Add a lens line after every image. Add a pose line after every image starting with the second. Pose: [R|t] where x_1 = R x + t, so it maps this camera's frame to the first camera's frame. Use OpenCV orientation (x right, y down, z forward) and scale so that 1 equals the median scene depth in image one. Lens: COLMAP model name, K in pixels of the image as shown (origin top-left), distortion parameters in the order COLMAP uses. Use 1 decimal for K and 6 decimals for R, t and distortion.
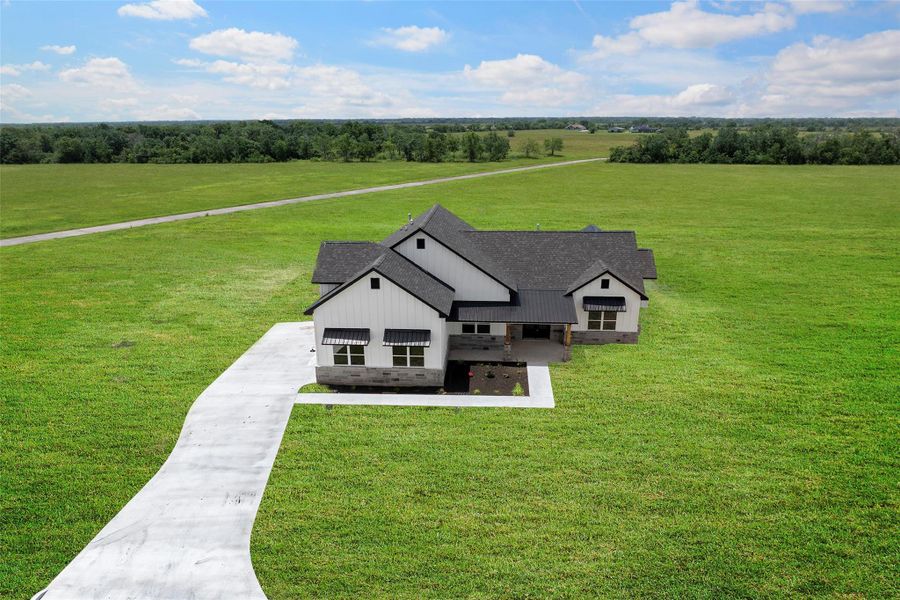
lens RADIAL K [[650.1, 0, 450.0], [0, 650.1, 300.0], [0, 0, 1]] dist [-0.036750, -0.000060]
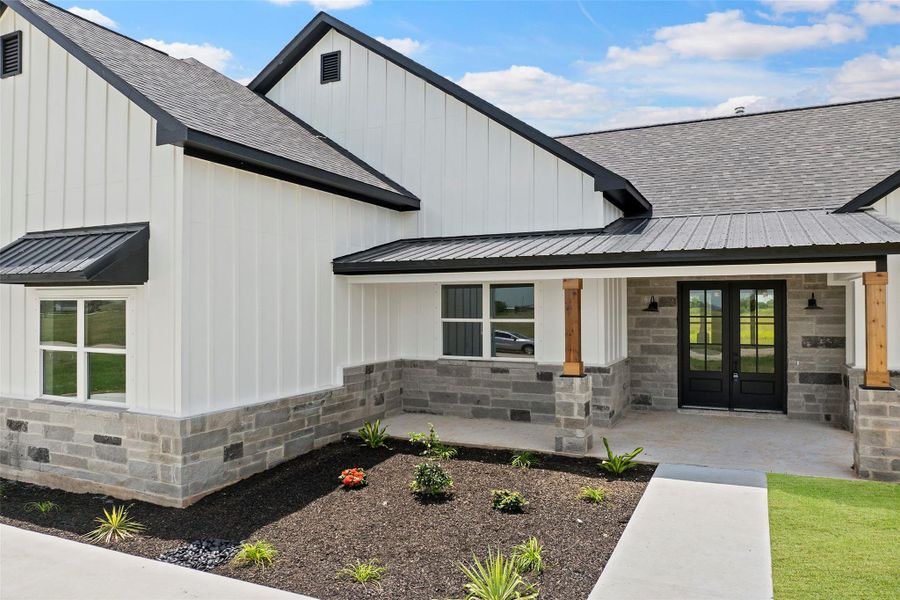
lens RADIAL K [[650.1, 0, 450.0], [0, 650.1, 300.0], [0, 0, 1]] dist [-0.036750, -0.000060]
pose [[0.935491, 0.001738, -0.353347, 0.137660], [-0.101094, 0.959505, -0.262927, 0.114626], [0.338582, 0.281687, 0.897783, 0.828382]]
